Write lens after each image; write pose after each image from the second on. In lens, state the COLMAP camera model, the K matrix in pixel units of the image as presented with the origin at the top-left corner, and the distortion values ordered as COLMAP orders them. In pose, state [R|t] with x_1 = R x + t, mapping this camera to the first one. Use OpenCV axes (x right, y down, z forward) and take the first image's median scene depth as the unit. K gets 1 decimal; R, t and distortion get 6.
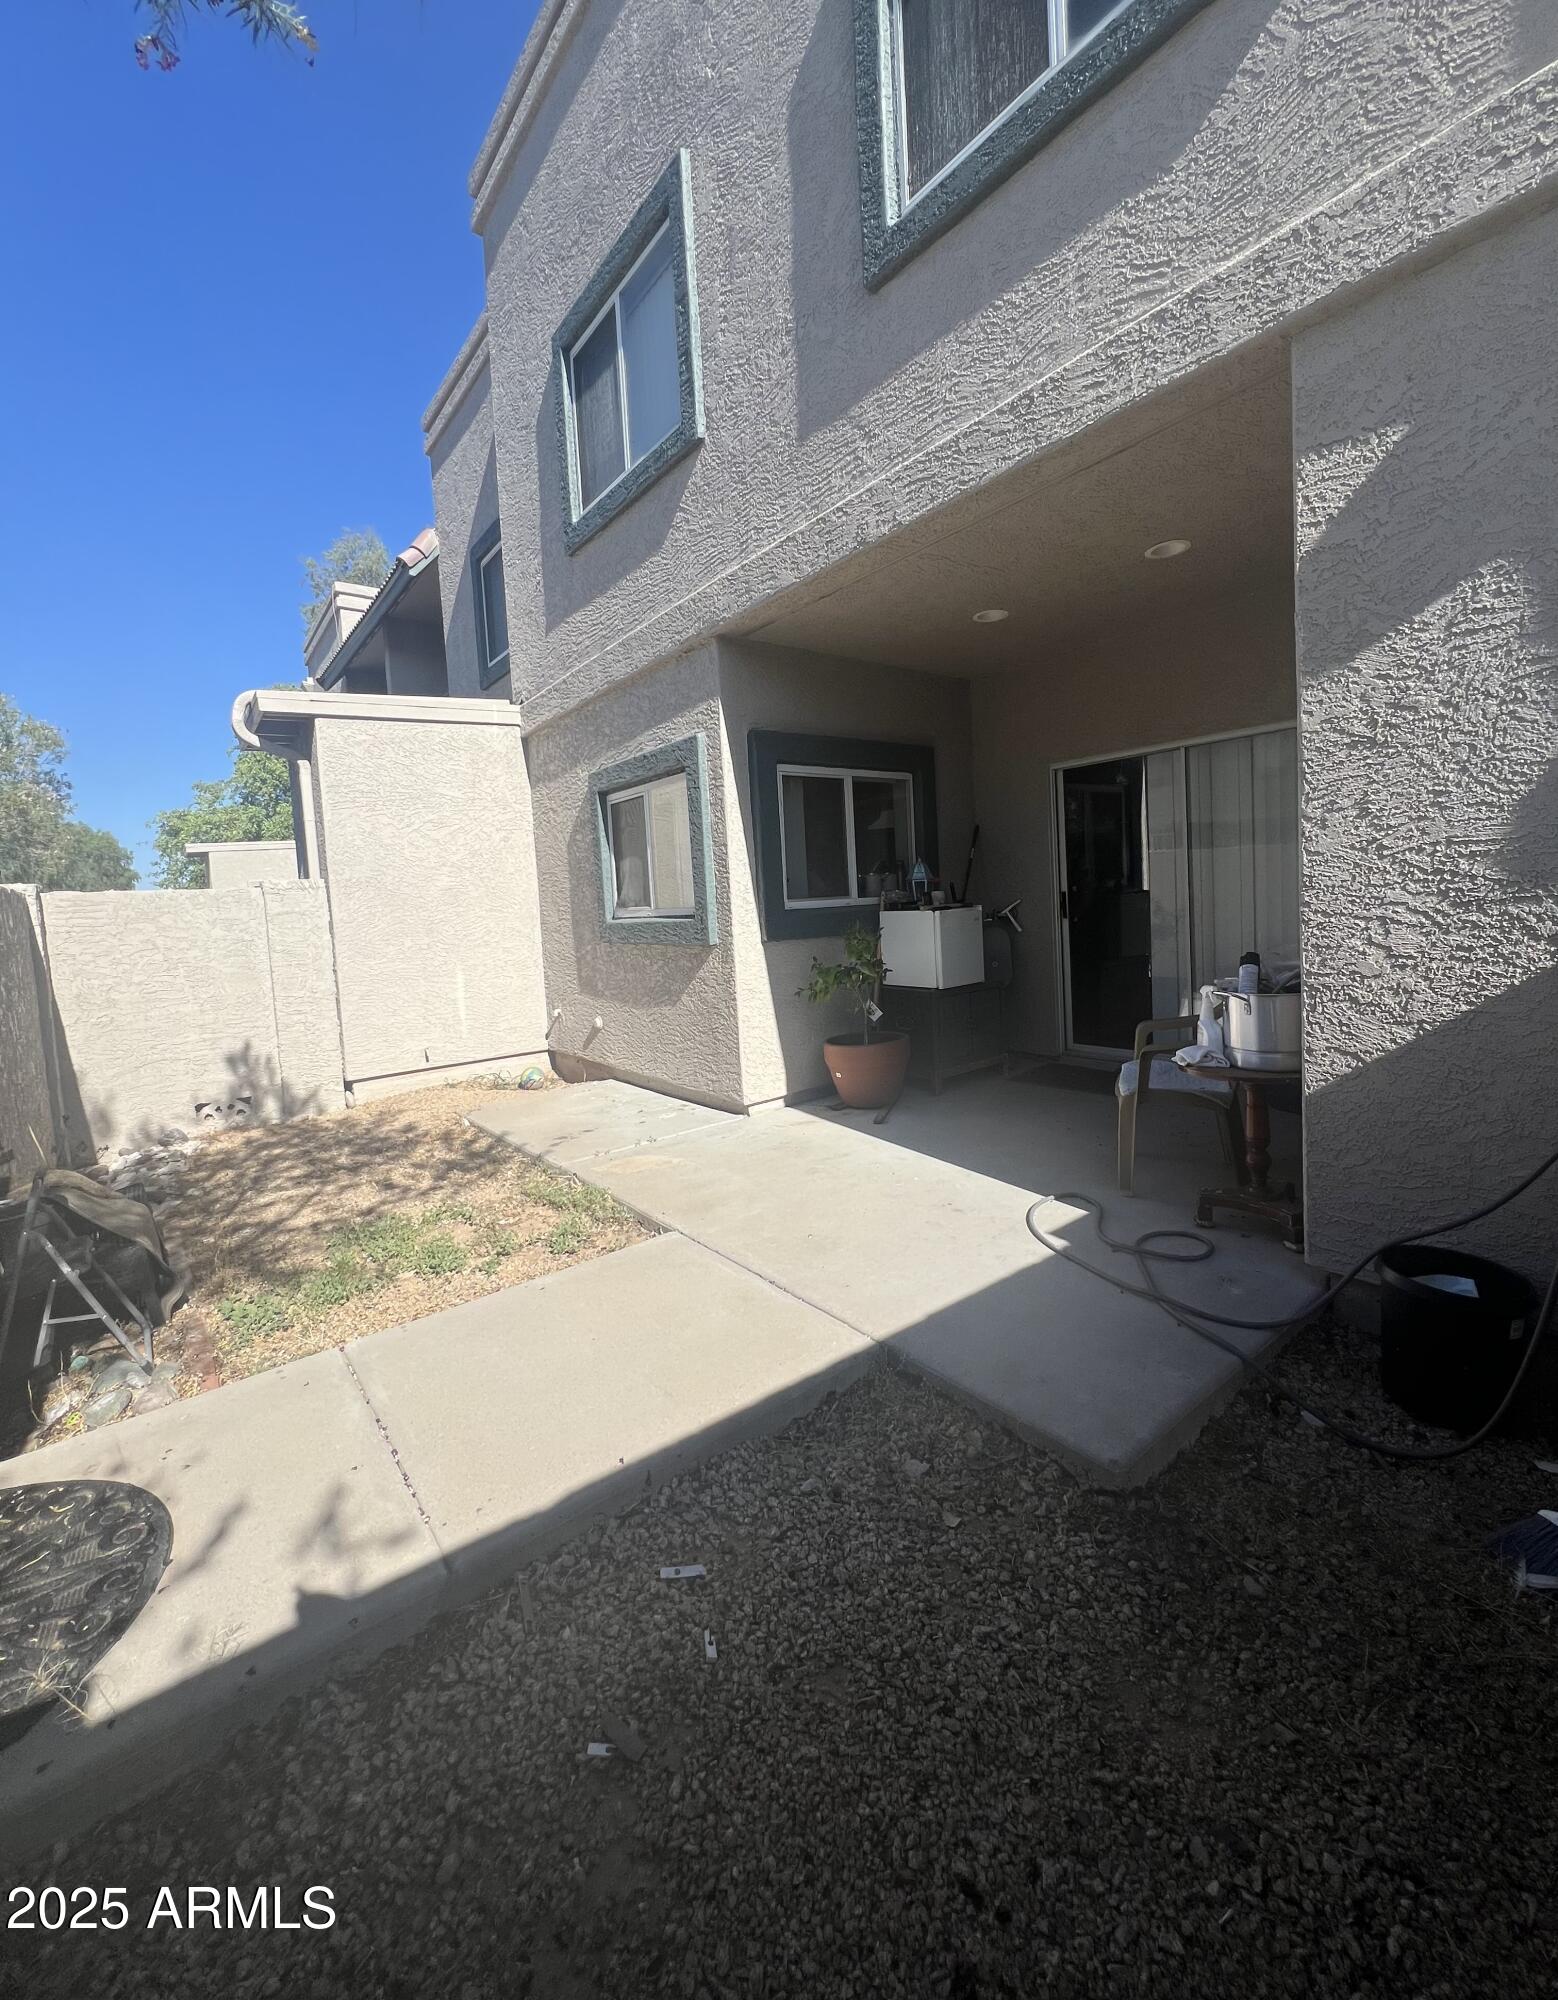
lens RADIAL K [[818.0, 0, 785.5], [0, 818.0, 956.5], [0, 0, 1]] dist [-0.000767, 0.000704]
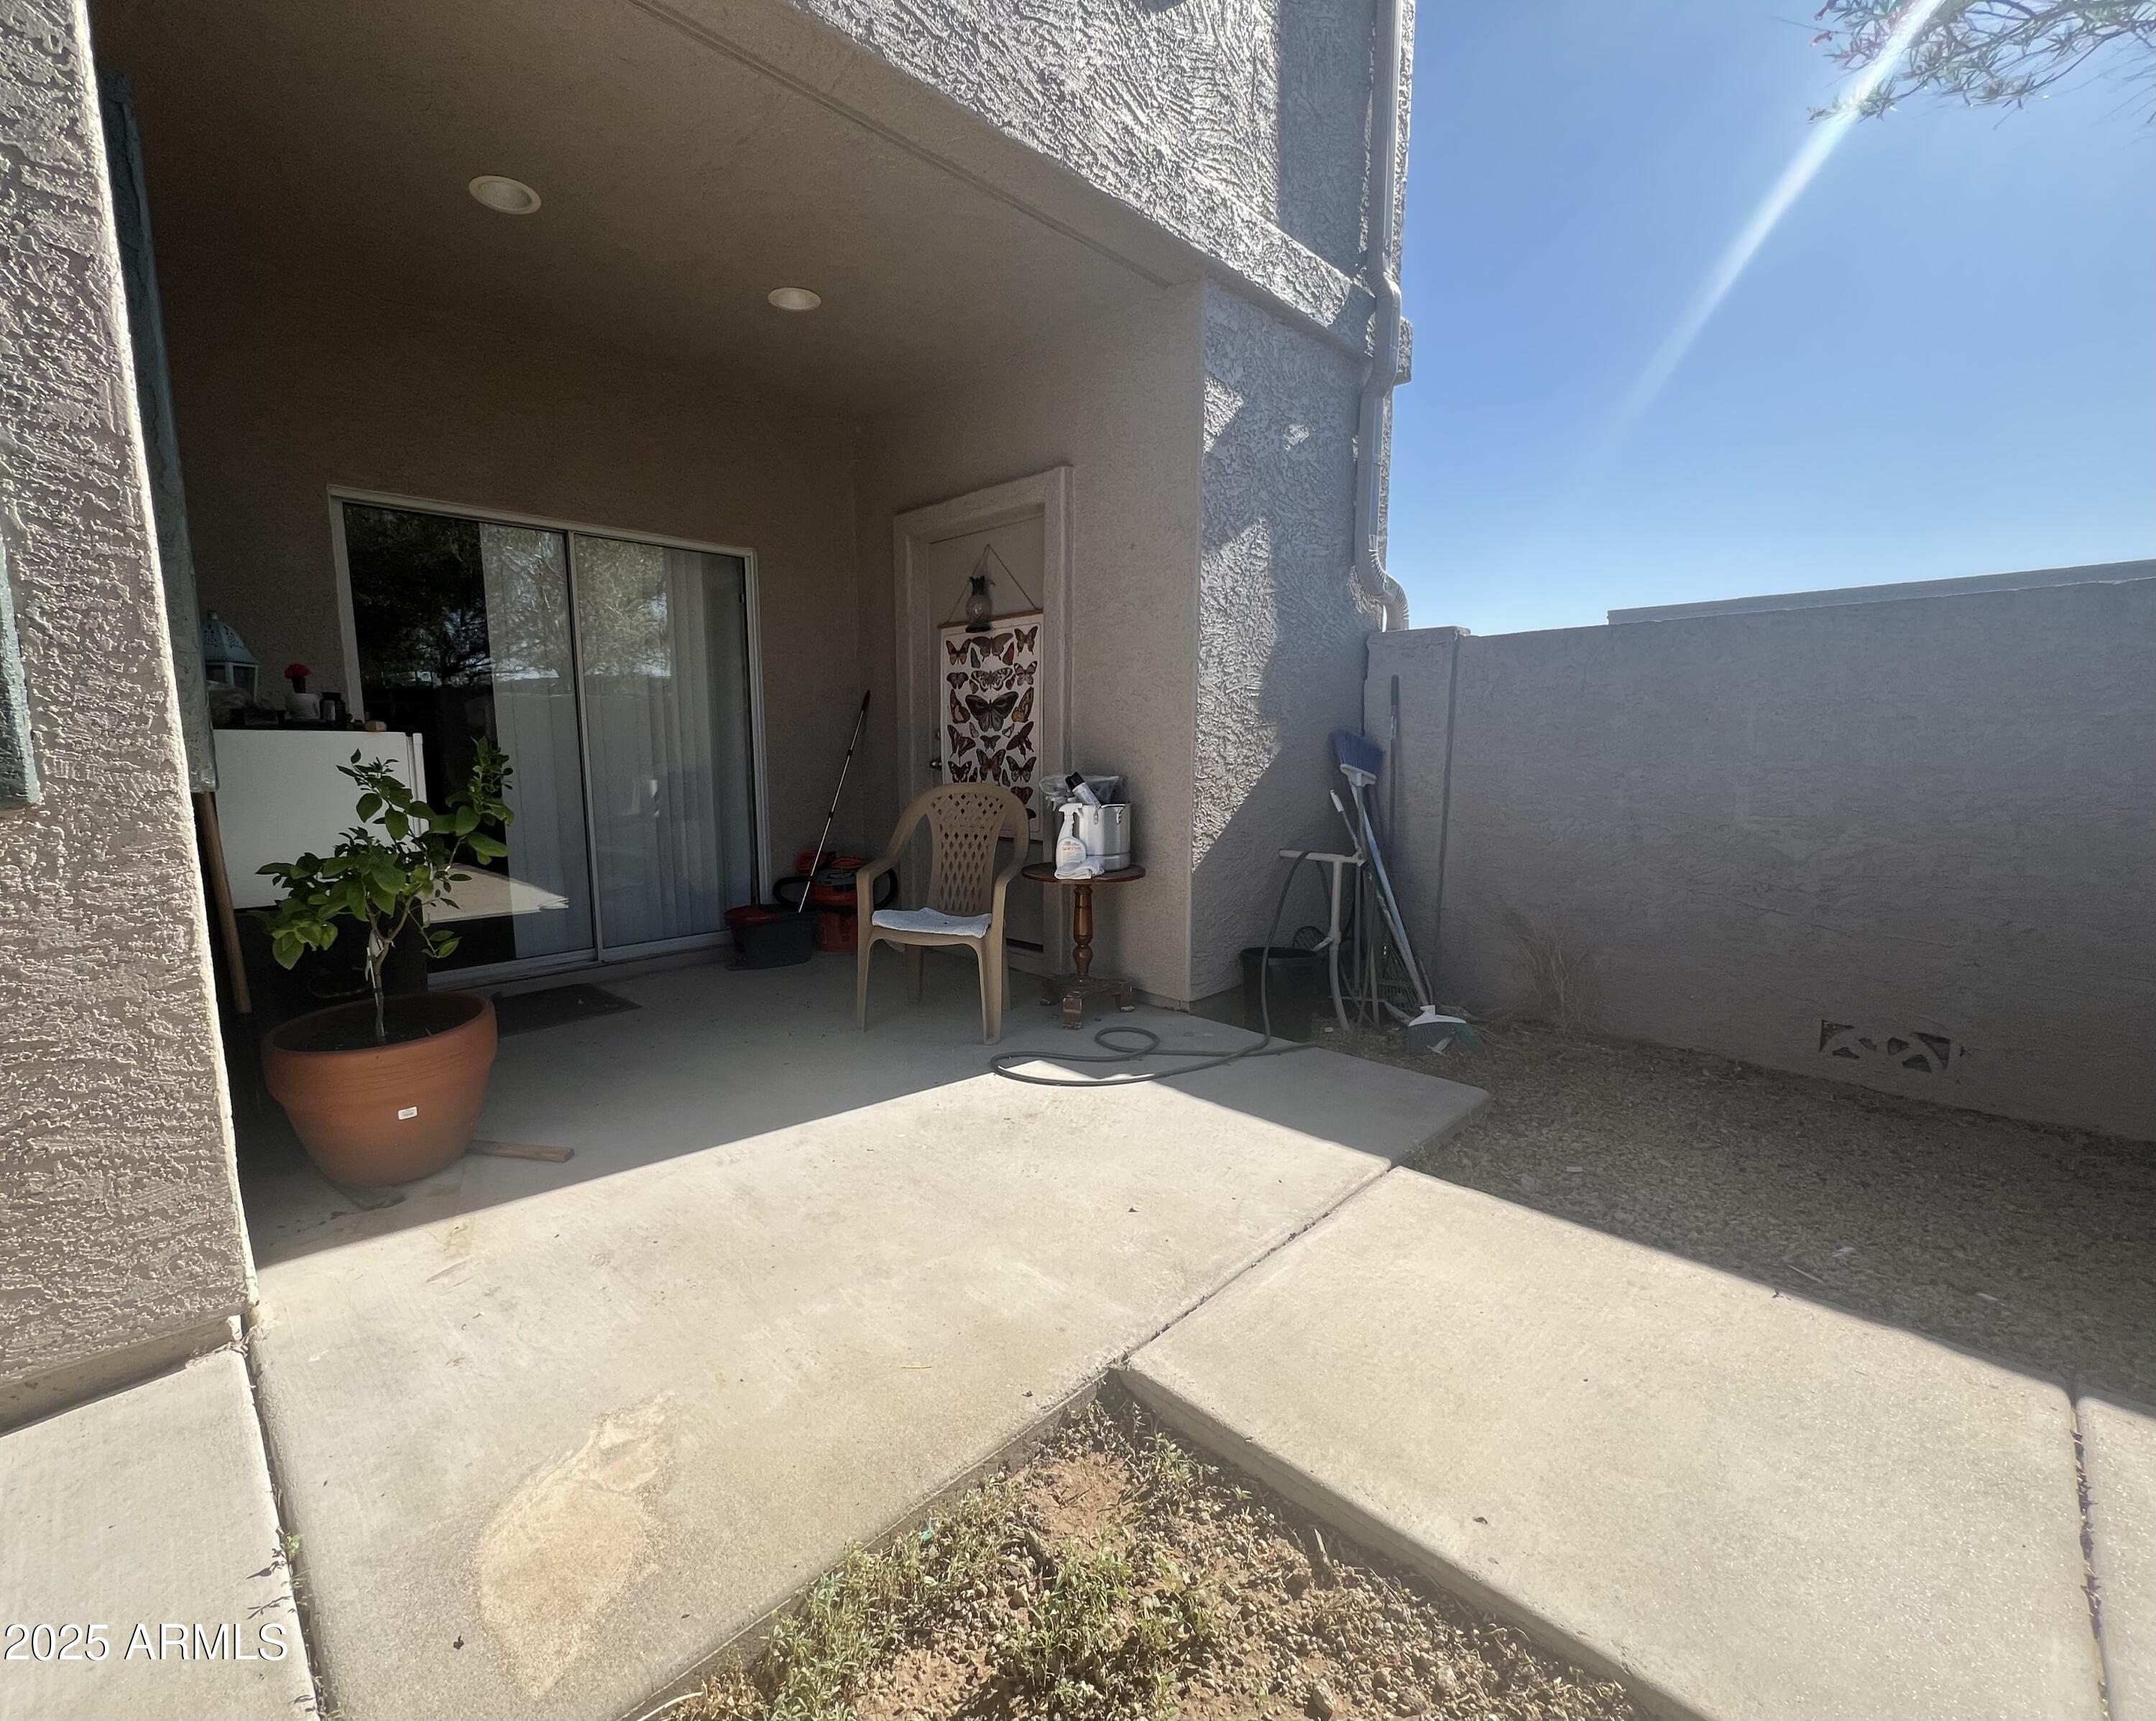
lens RADIAL K [[935.8, 0, 975.6], [0, 935.8, 882.5], [0, 0, 1]] dist [-0.003239, 0.000026]
pose [[-0.080261, -0.090393, 0.992667, -0.712422], [0.080970, 0.991997, 0.096879, 0.009661], [-0.993480, 0.088152, -0.072299, 1.246934]]
